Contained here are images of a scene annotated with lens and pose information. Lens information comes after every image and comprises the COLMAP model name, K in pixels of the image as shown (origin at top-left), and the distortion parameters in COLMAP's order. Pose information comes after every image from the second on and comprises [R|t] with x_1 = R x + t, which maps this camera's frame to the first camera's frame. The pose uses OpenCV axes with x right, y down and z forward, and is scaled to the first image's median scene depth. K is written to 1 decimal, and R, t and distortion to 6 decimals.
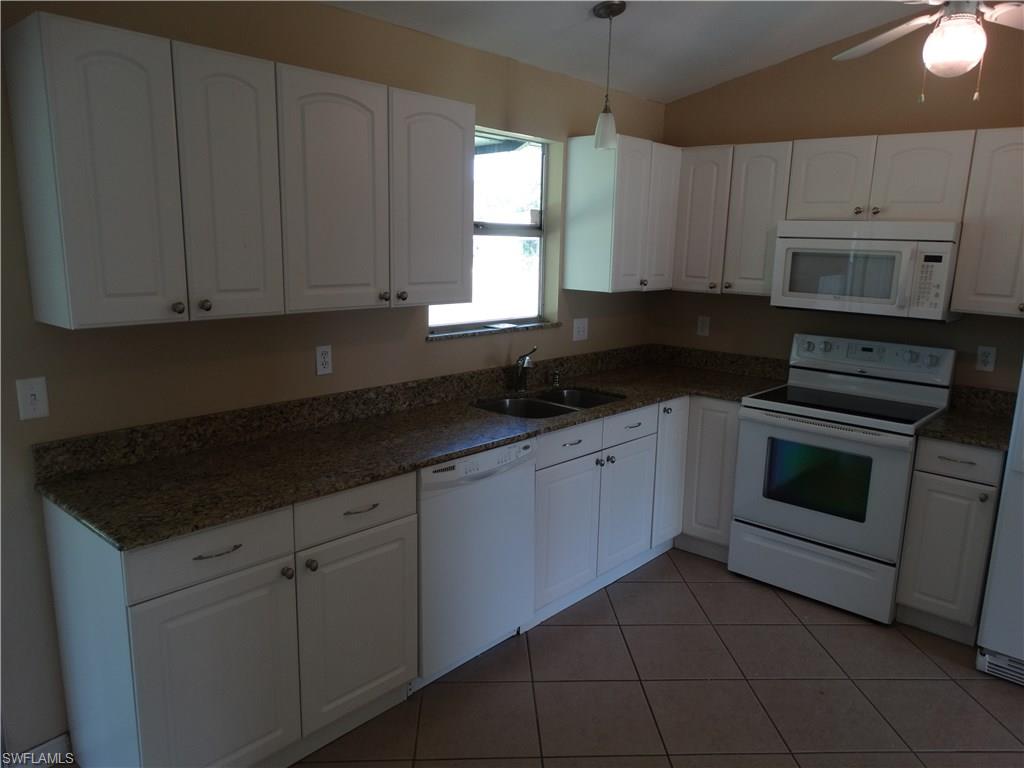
lens RADIAL K [[718.3, 0, 512.0], [0, 718.3, 384.0], [0, 0, 1]] dist [-0.017871, 0.005807]
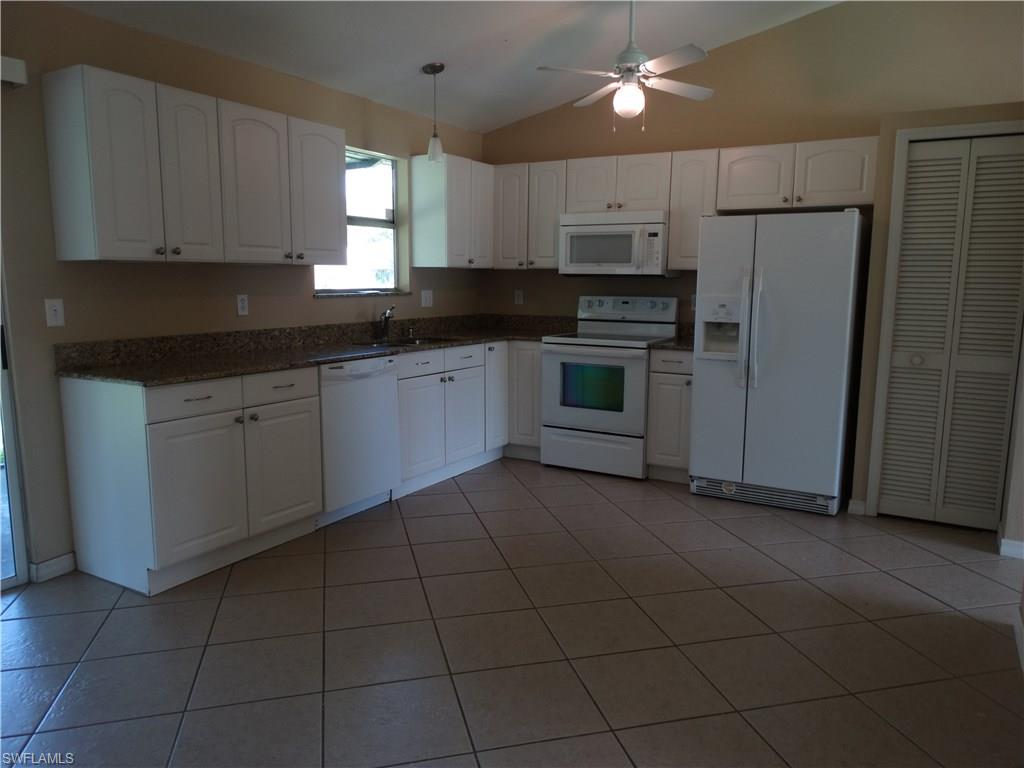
lens RADIAL K [[737.5, 0, 512.0], [0, 737.5, 384.0], [0, 0, 1]] dist [0.007809, 0.000685]
pose [[0.980558, -0.043311, 0.191388, -0.024847], [0.053327, 0.997447, -0.047493, 0.200828], [-0.188843, 0.056775, 0.980365, -0.472930]]
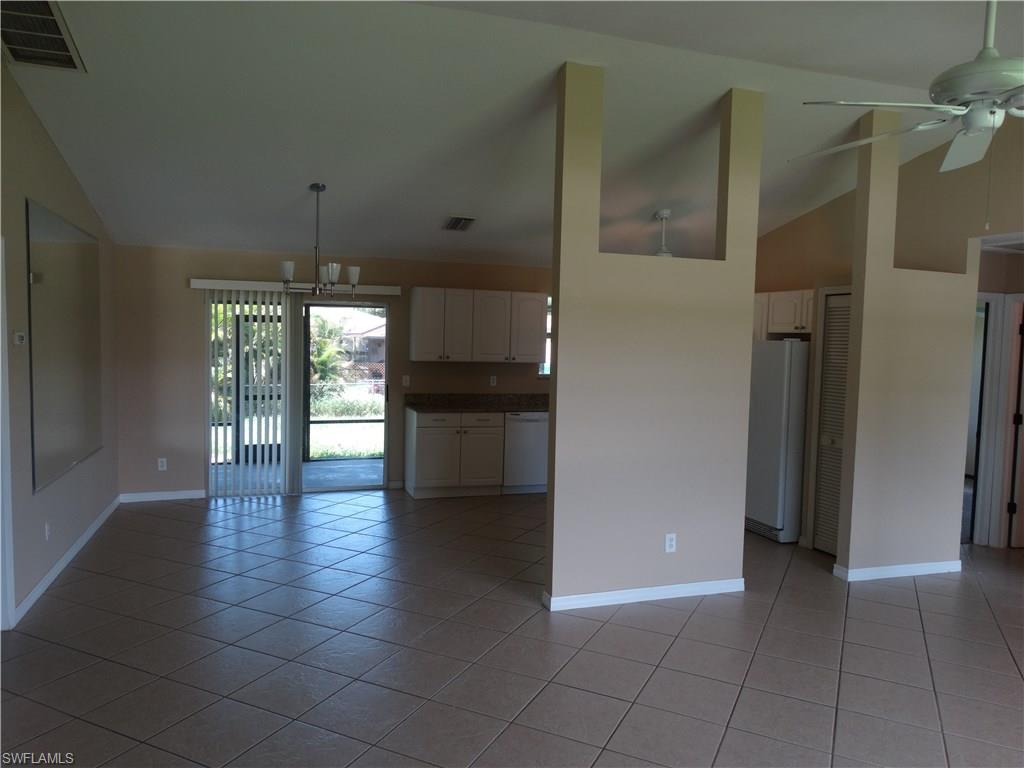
lens RADIAL K [[718.3, 0, 512.0], [0, 718.3, 384.0], [0, 0, 1]] dist [-0.017871, 0.005807]
pose [[0.871126, 0.029756, -0.490158, 1.120320], [-0.102625, 0.987153, -0.122461, 0.297986], [0.480217, 0.156982, 0.862988, -1.335757]]
